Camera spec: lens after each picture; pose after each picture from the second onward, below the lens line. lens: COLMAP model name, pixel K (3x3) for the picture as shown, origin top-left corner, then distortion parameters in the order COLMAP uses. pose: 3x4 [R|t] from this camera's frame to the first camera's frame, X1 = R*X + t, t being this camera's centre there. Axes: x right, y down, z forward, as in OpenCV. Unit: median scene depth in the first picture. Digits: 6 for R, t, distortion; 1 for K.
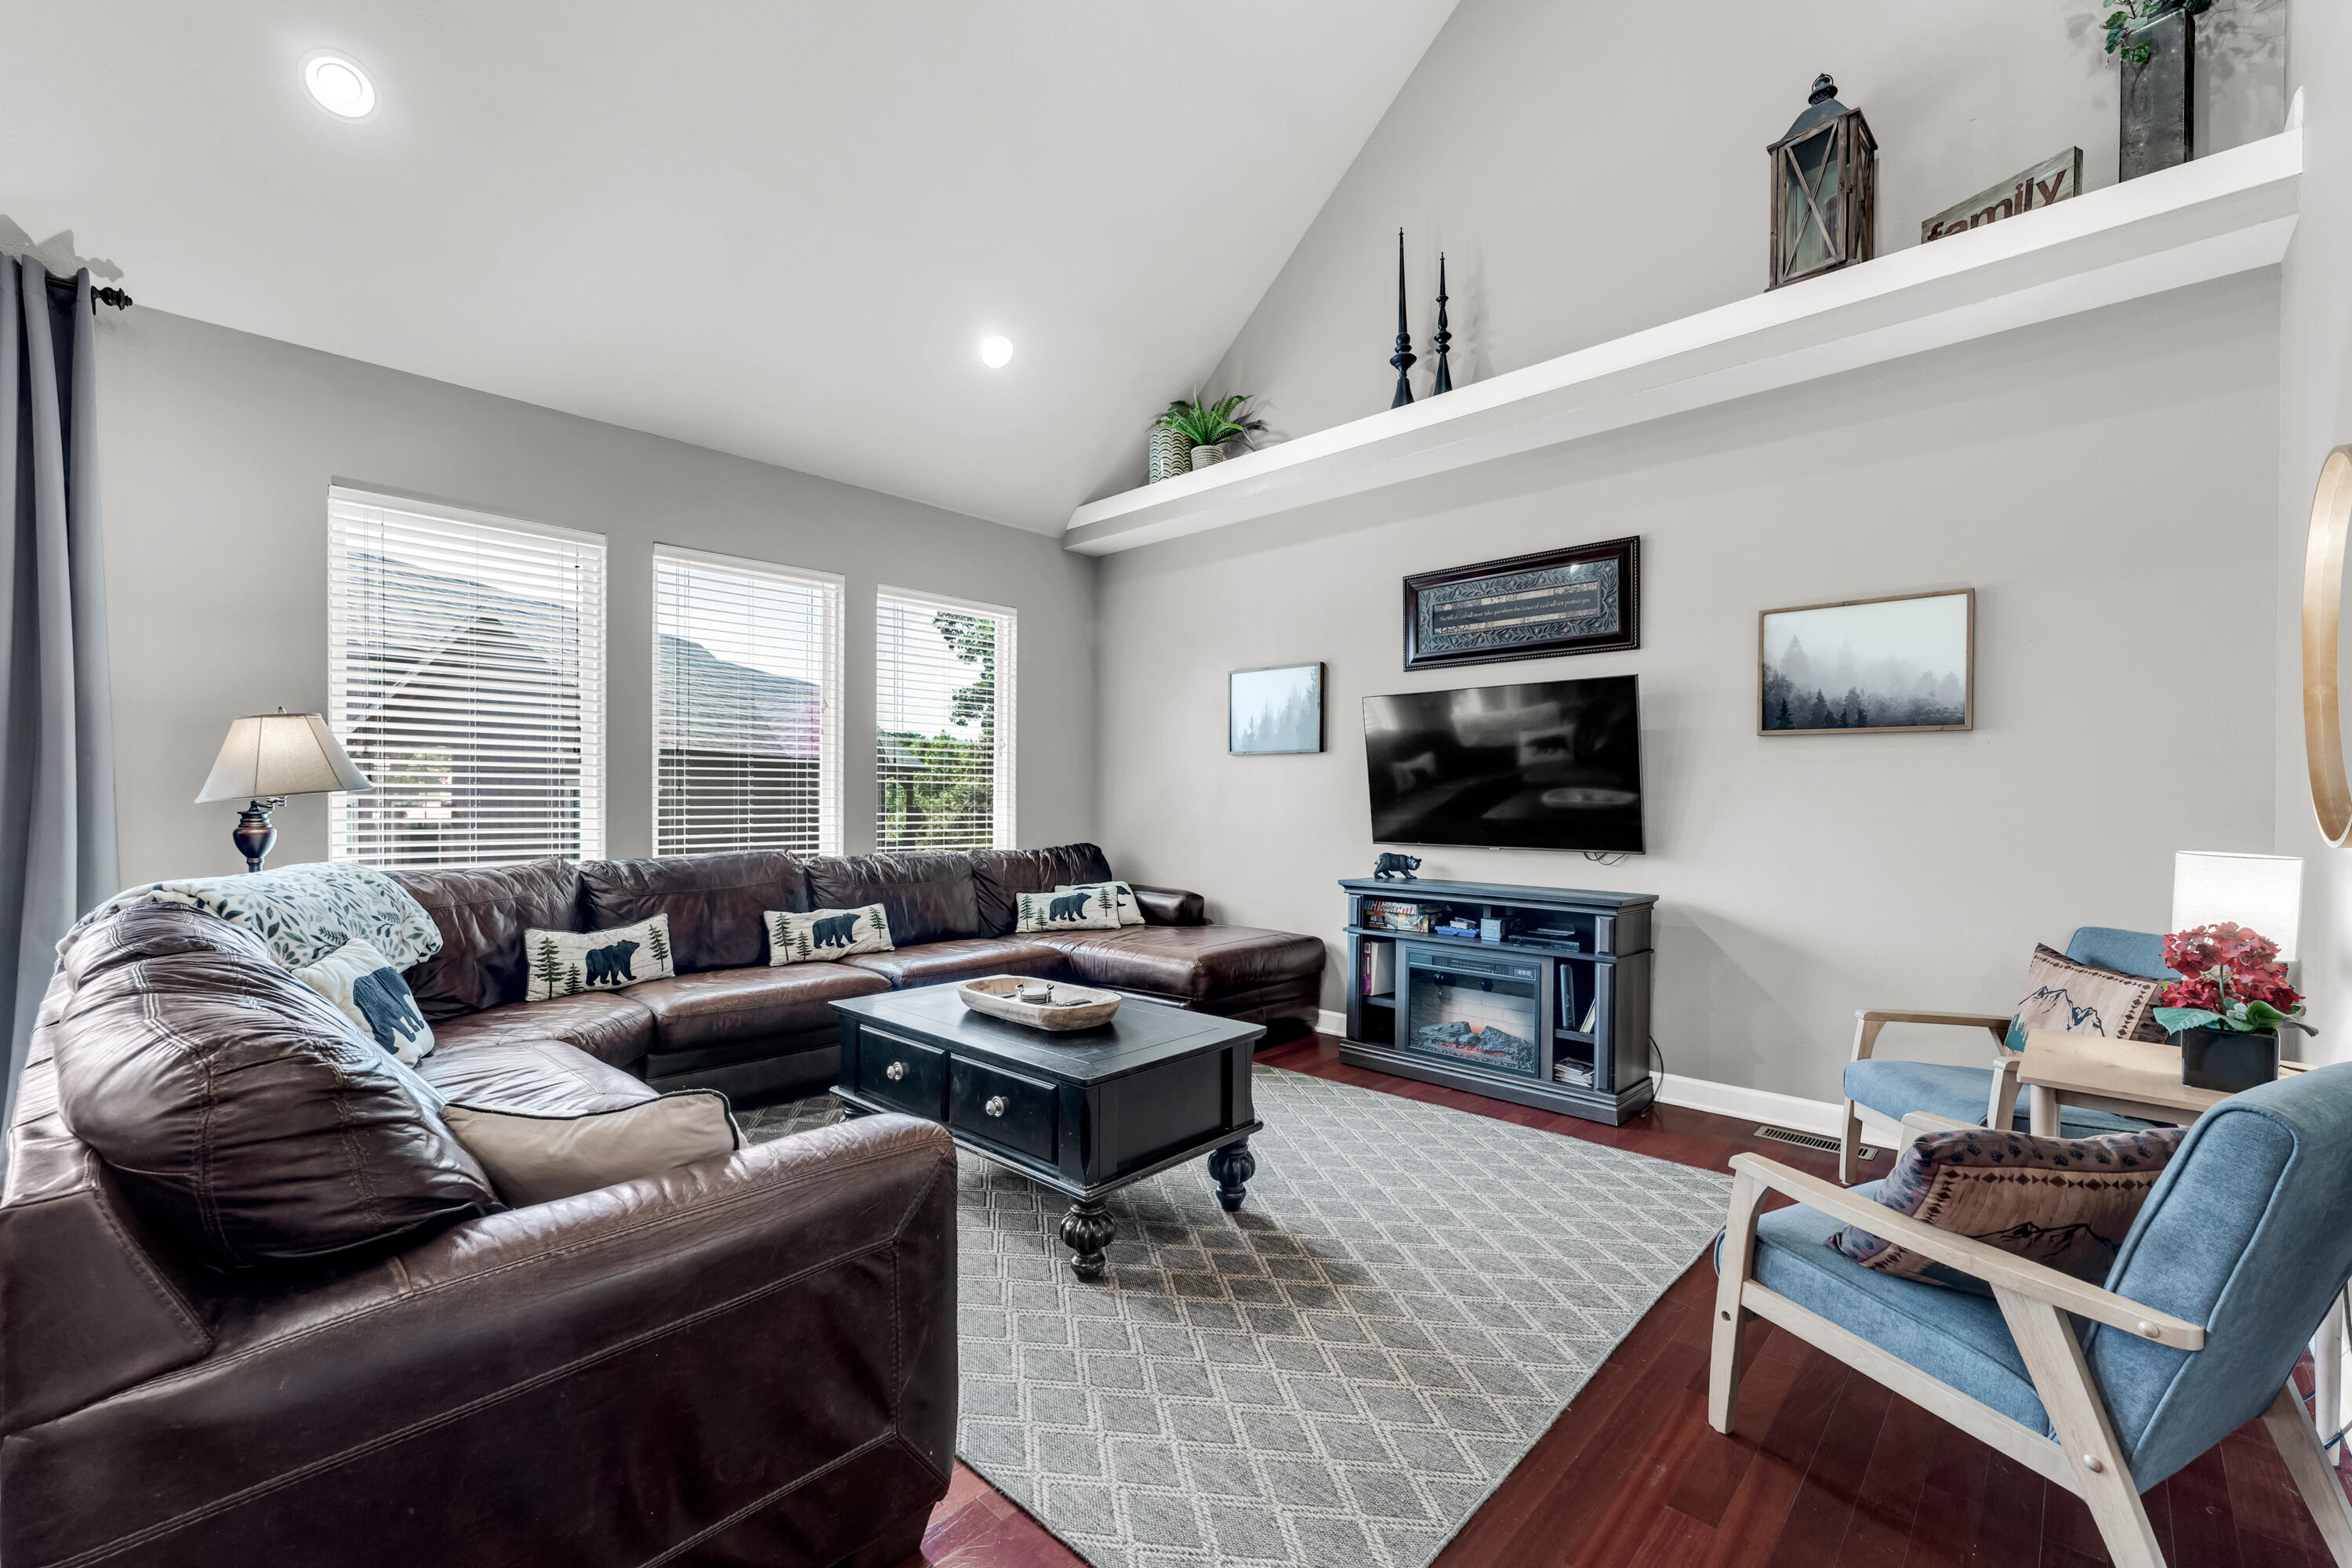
lens RADIAL K [[933.1, 0, 1141.1], [0, 933.1, 811.4], [0, 0, 1]] dist [-0.002784, -0.000458]
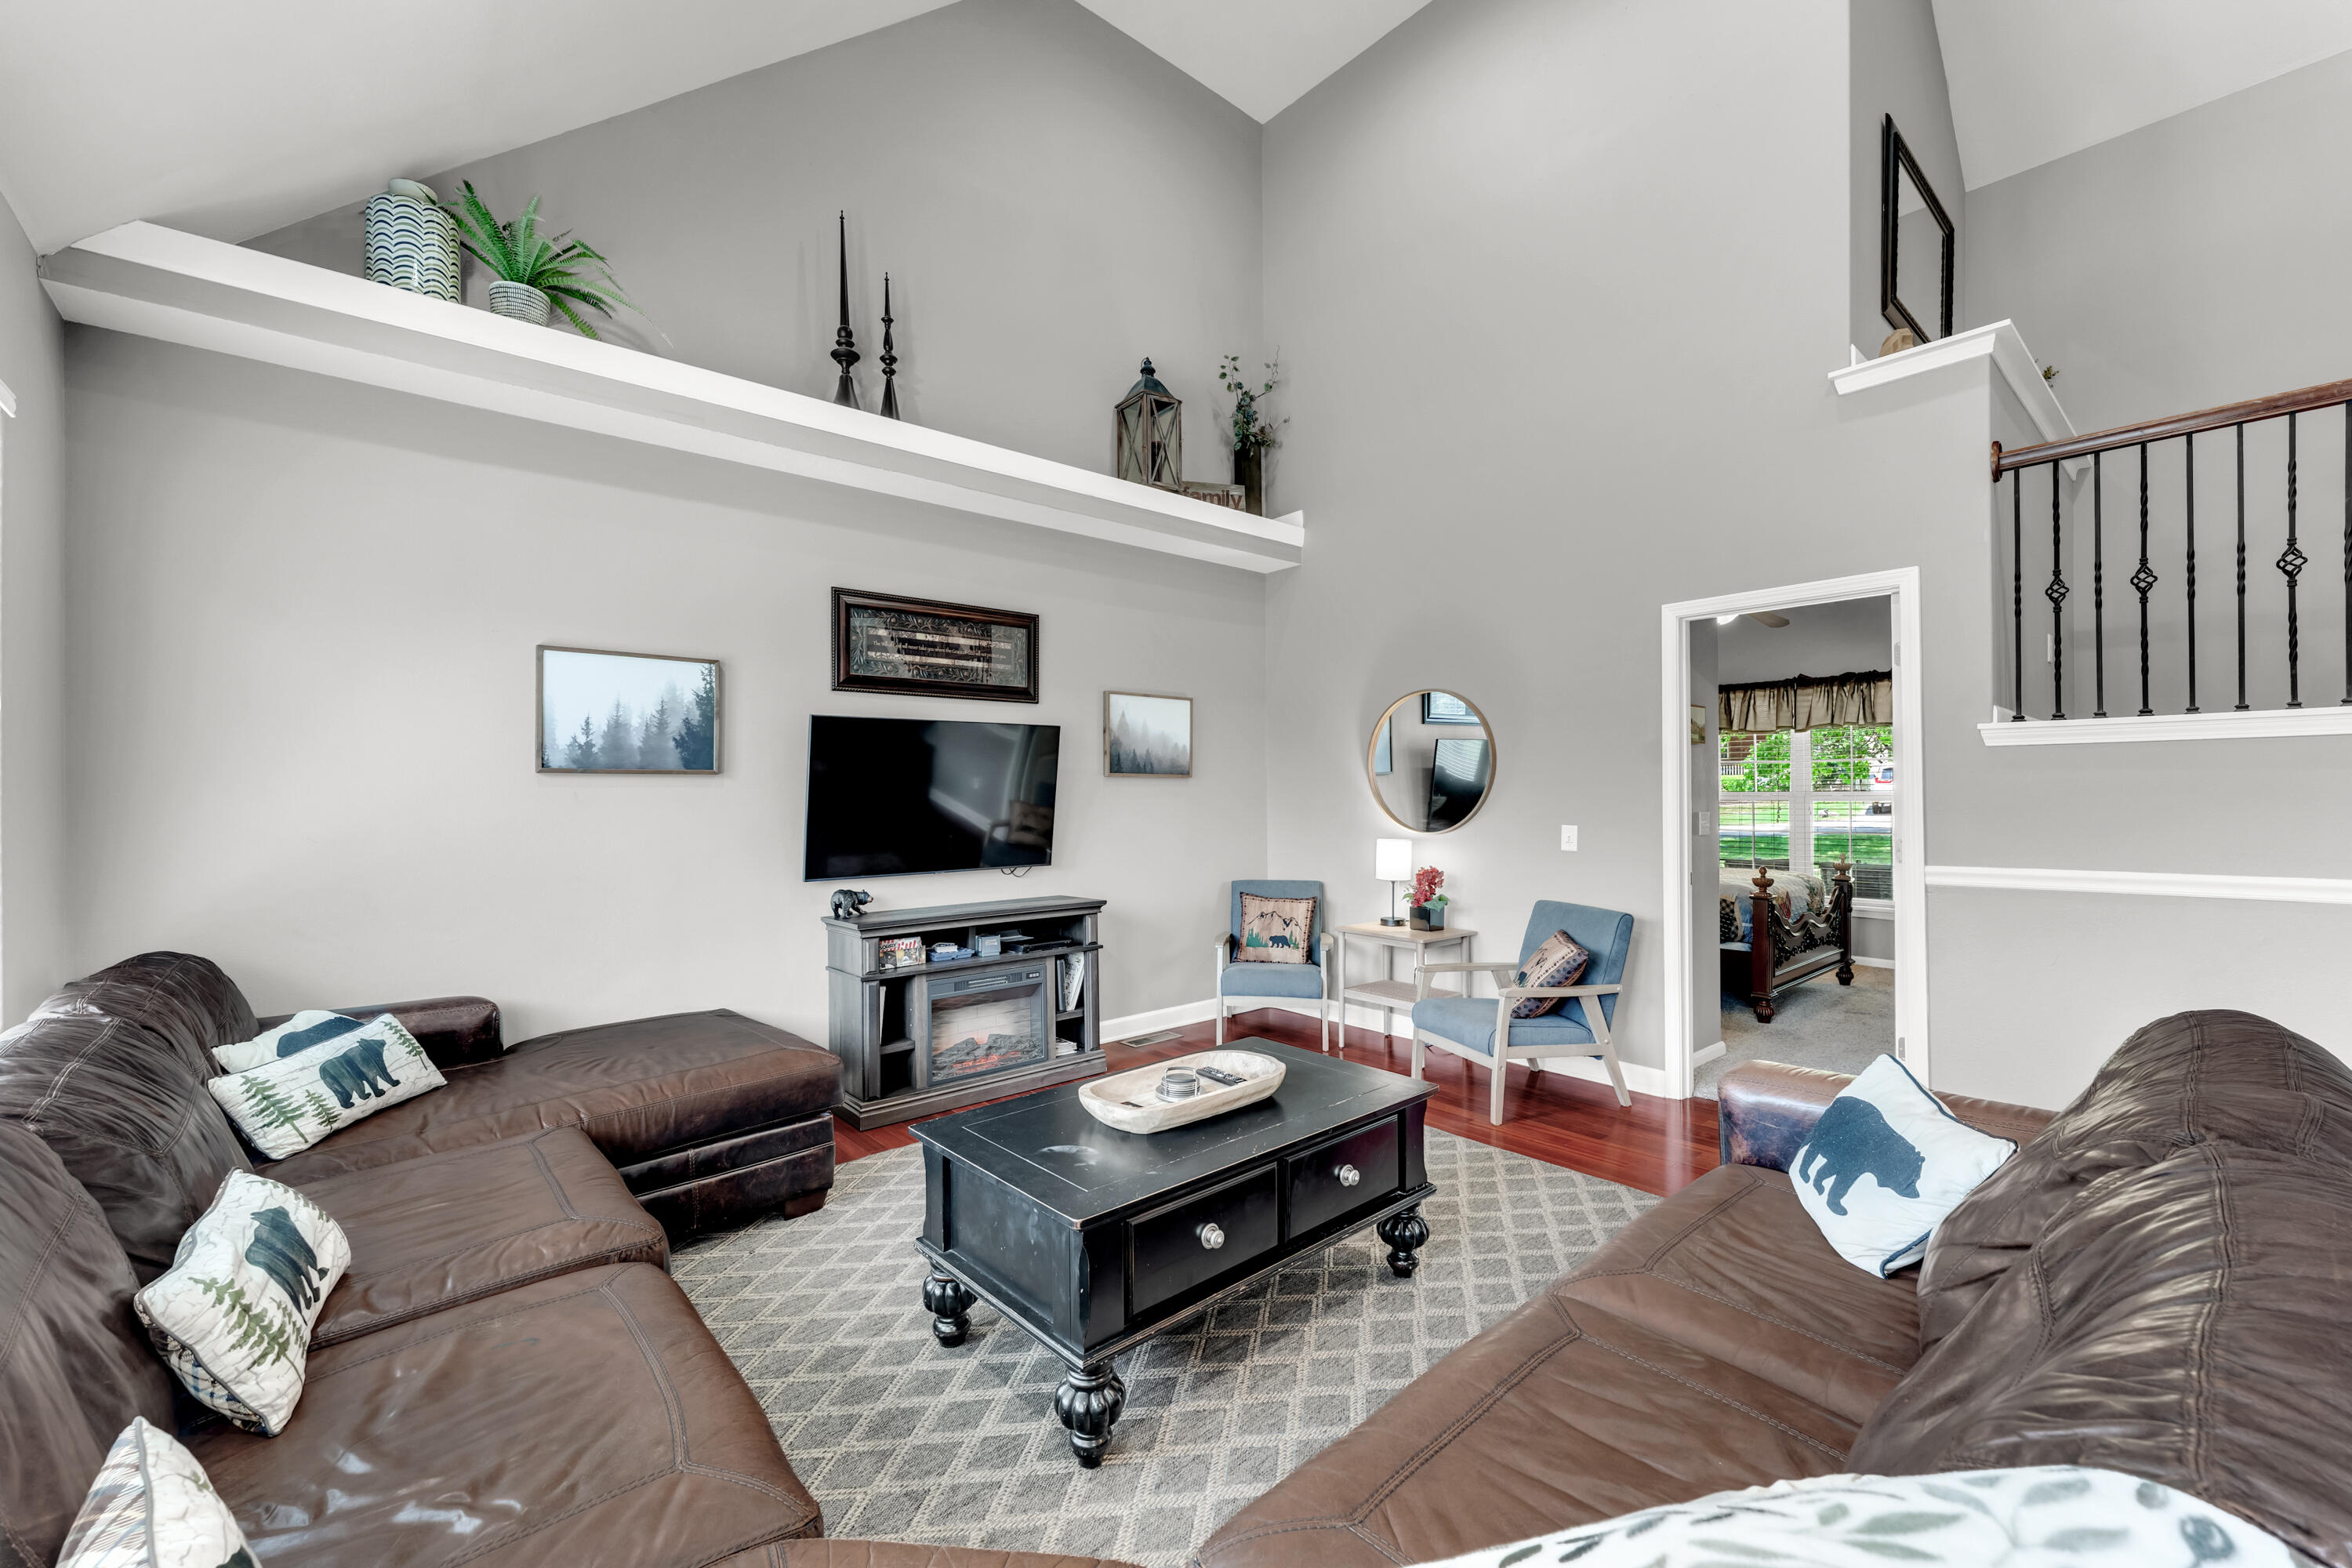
lens RADIAL K [[933.1, 0, 1195.6], [0, 933.1, 797.1], [0, 0, 1]] dist [-0.002784, -0.000458]
pose [[0.096472, -0.010651, 0.995279, -0.653988], [0.022440, 0.999712, 0.008524, -0.049478], [-0.995083, 0.021512, 0.096683, 0.614663]]
